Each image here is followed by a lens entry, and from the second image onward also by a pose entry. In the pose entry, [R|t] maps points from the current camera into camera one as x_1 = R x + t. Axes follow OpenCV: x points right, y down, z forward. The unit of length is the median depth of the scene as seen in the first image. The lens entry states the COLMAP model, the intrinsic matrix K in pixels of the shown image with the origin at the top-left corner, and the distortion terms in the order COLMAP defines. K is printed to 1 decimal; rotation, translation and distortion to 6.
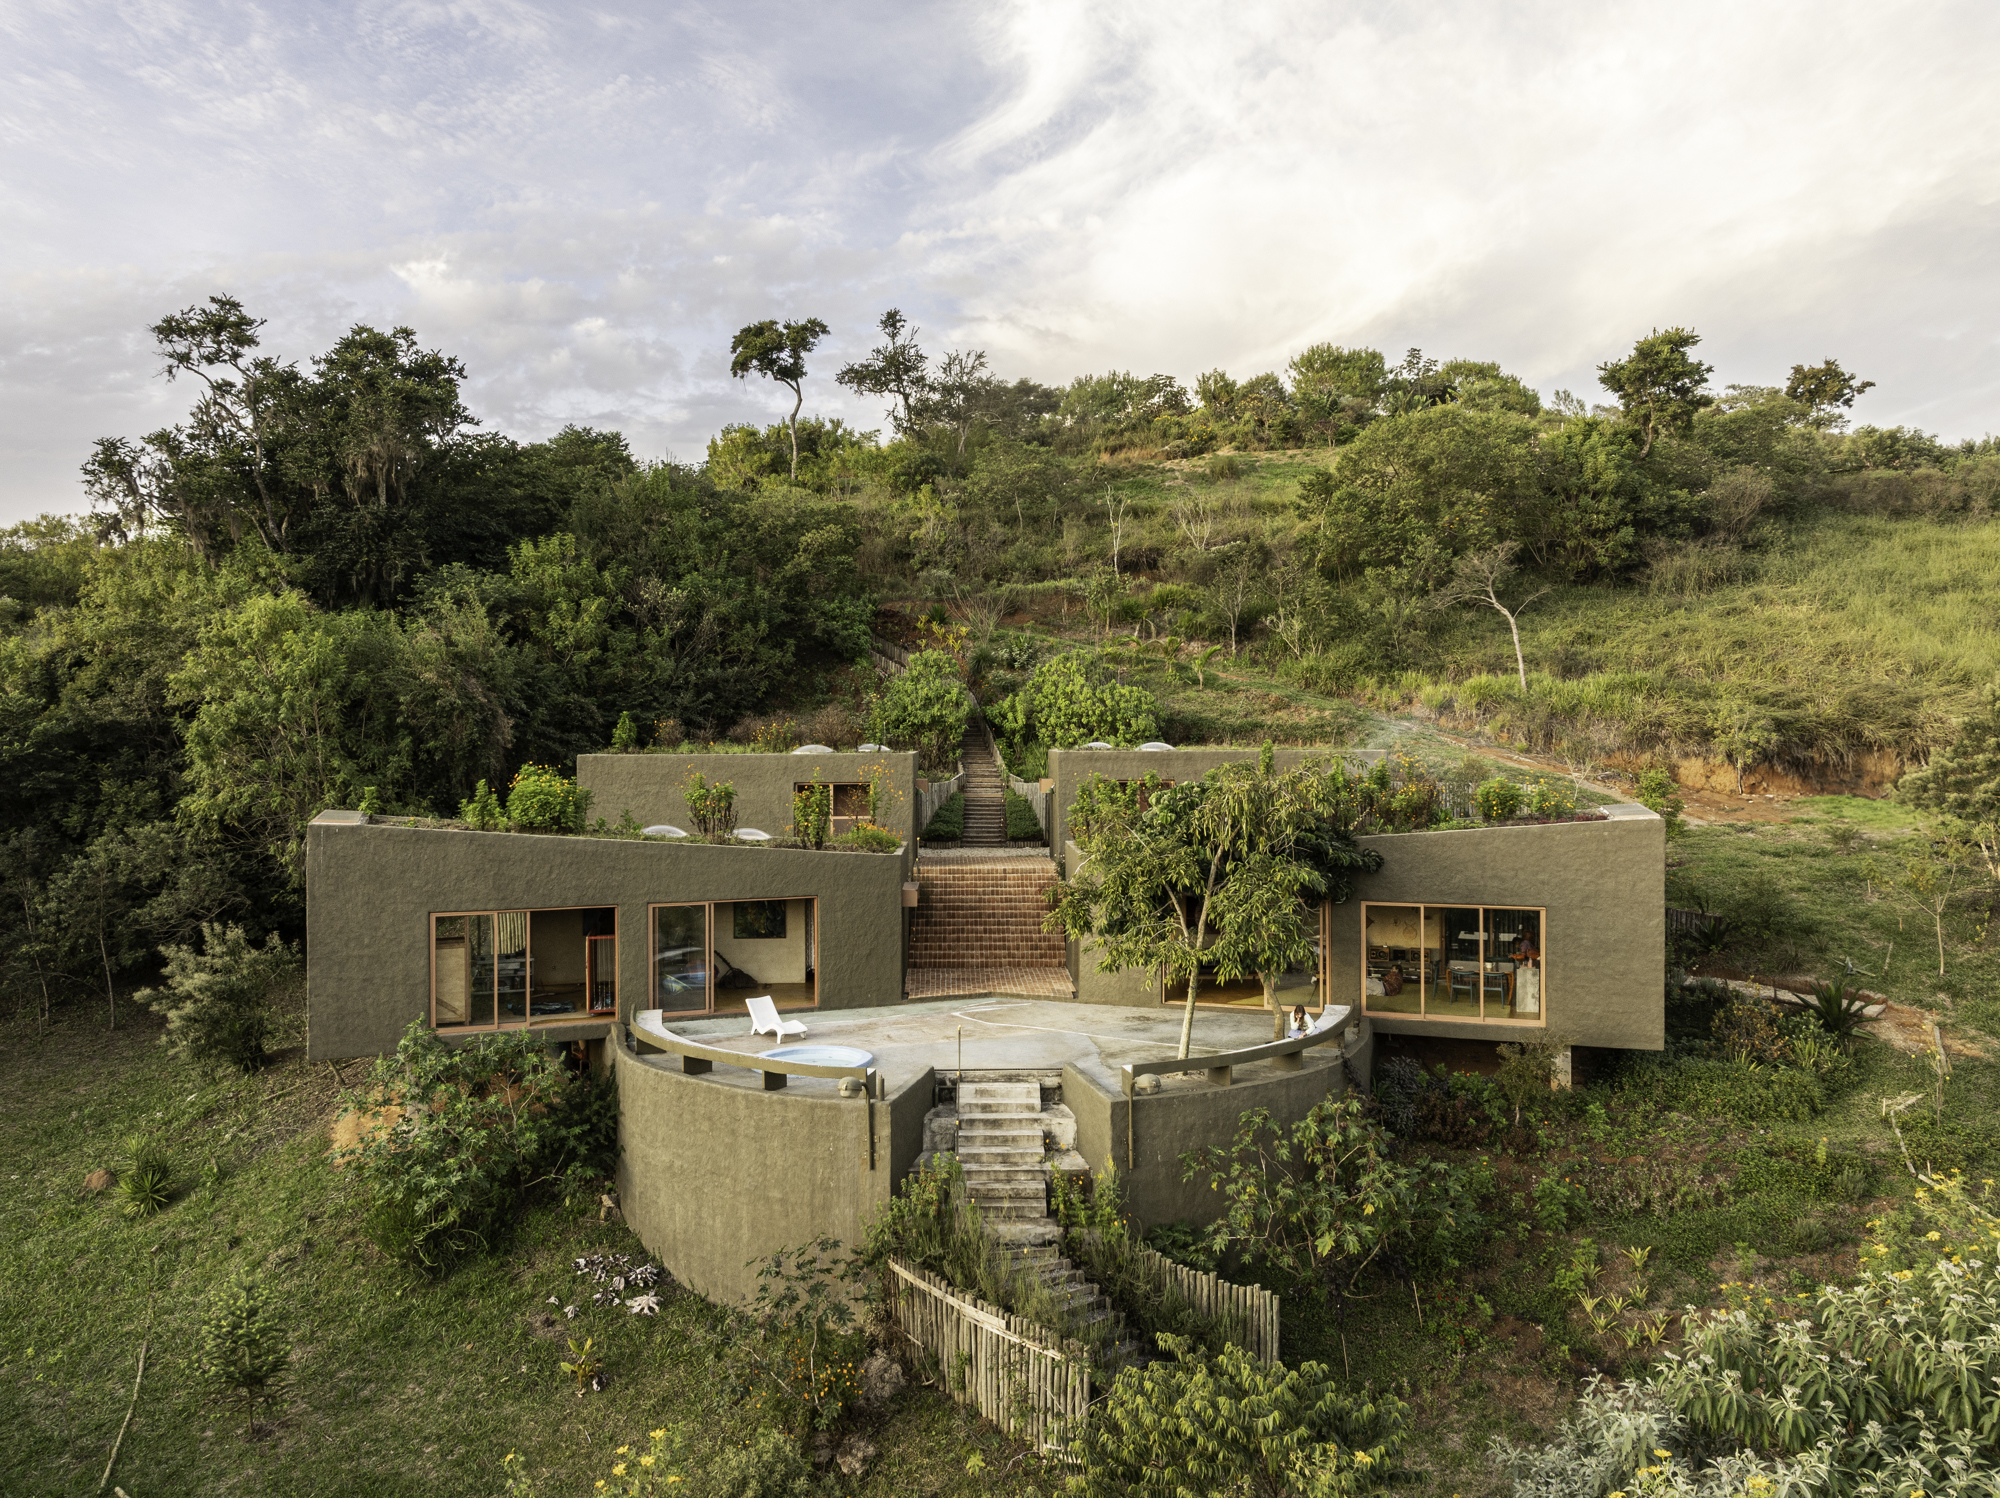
lens RADIAL K [[1389.9, 0, 999.1], [0, 1389.9, 734.6], [0, 0, 1]] dist [-0.048416, 0.022927]
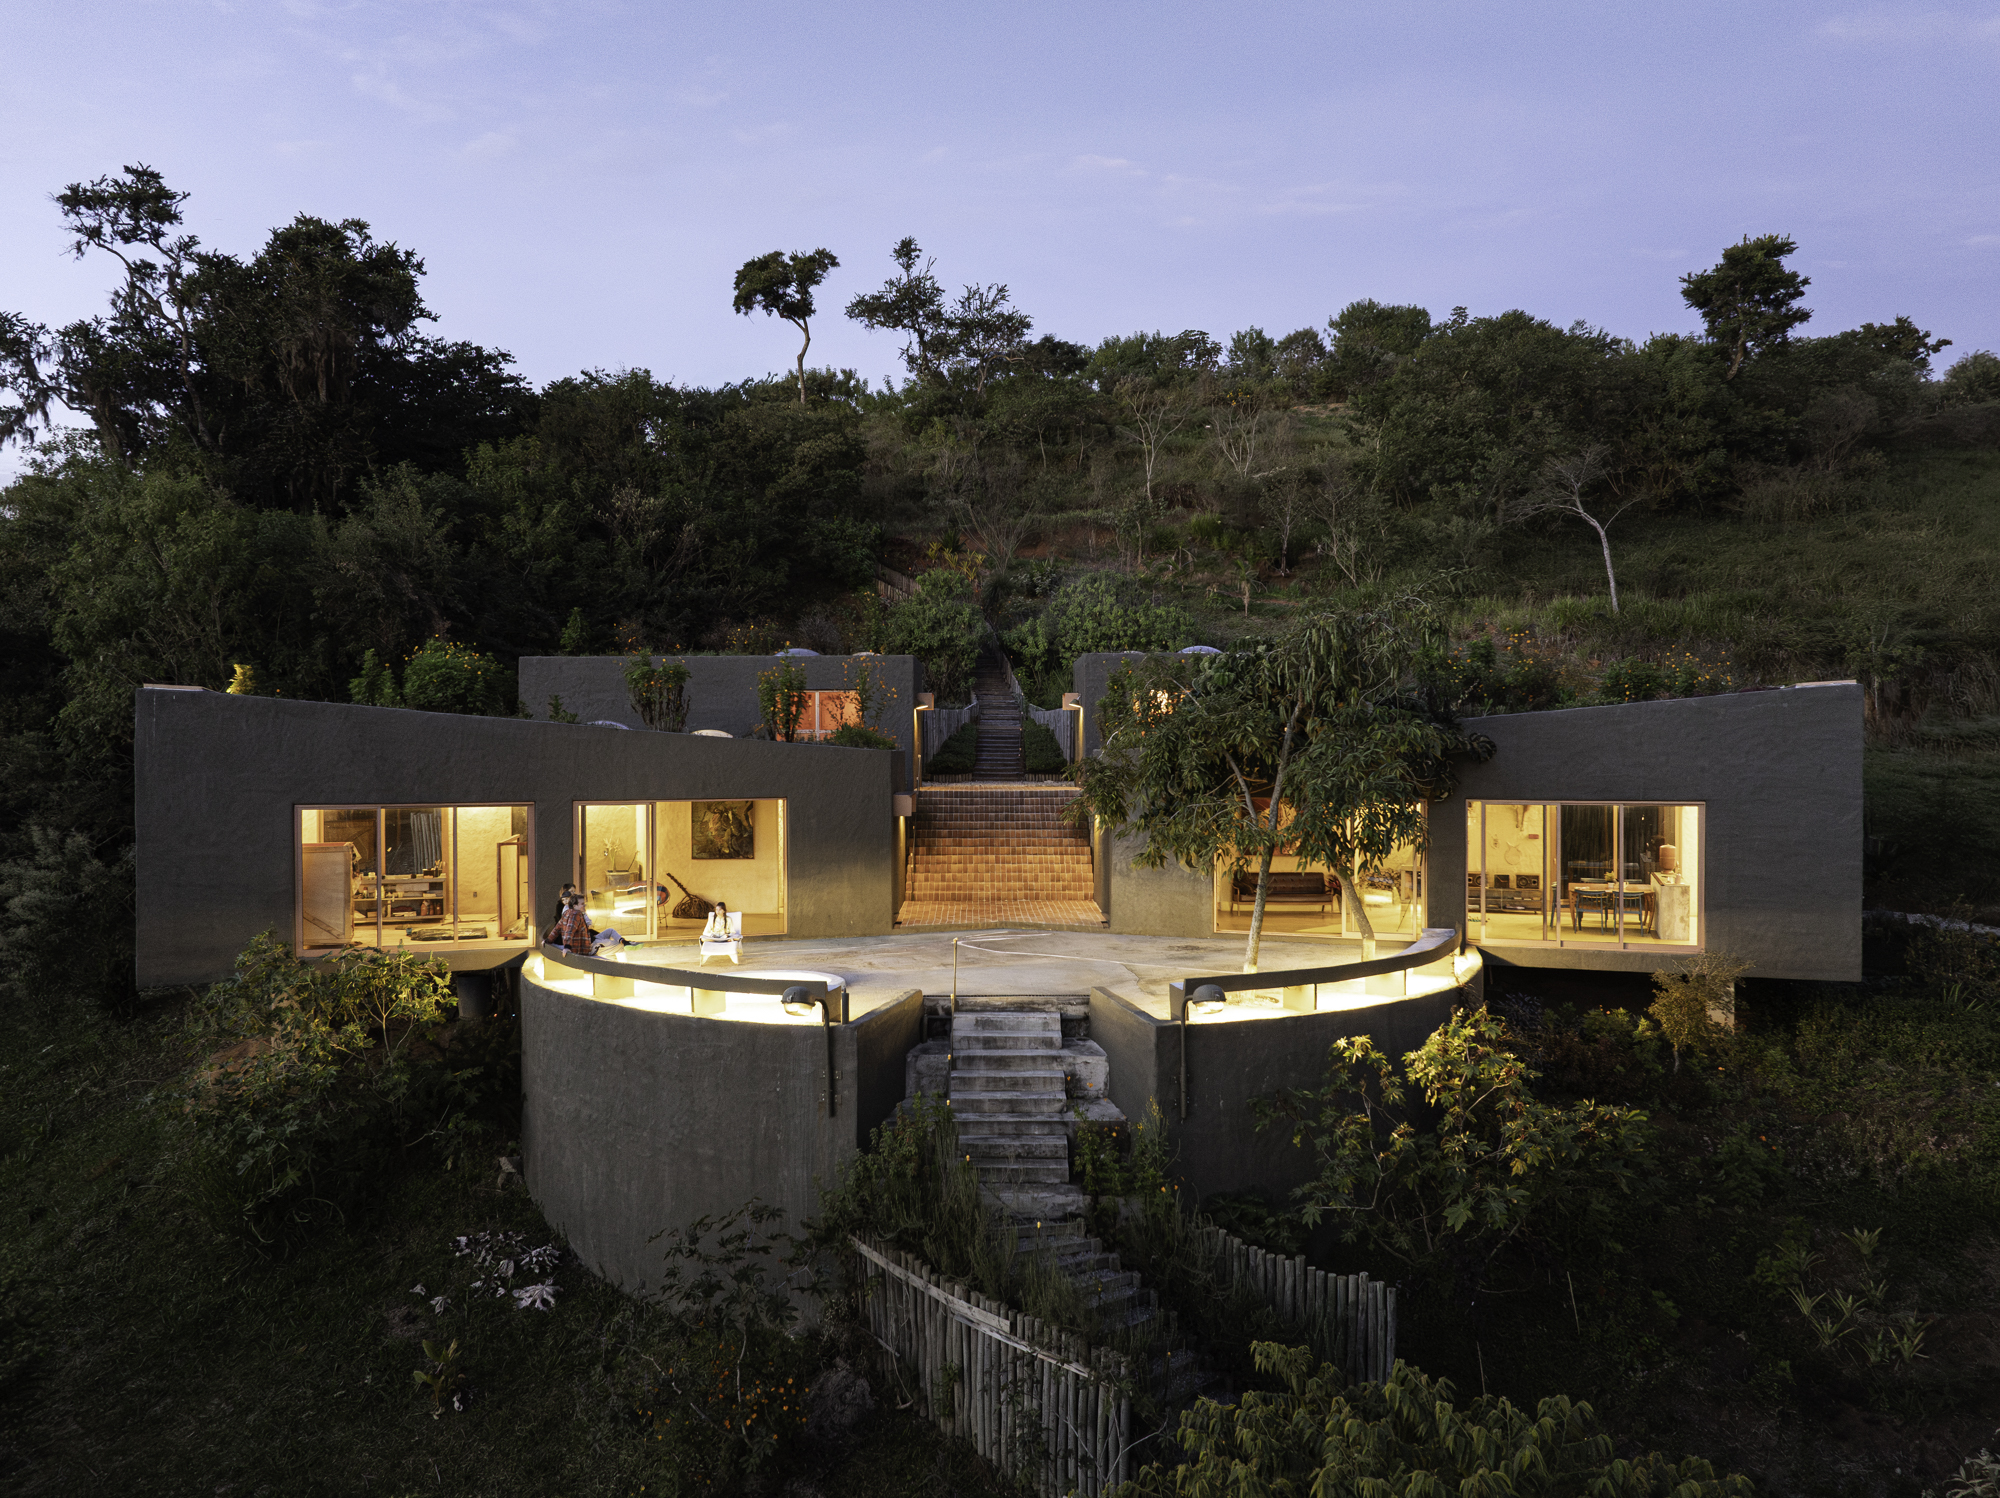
lens RADIAL K [[1389.9, 0, 998.0], [0, 1389.9, 762.0], [0, 0, 1]] dist [-0.048416, 0.022927]
pose [[0.999802, -0.000139, -0.019887, 0.006649], [0.000449, 0.999878, 0.015605, 0.065493], [0.019882, -0.015611, 0.999680, 0.152618]]
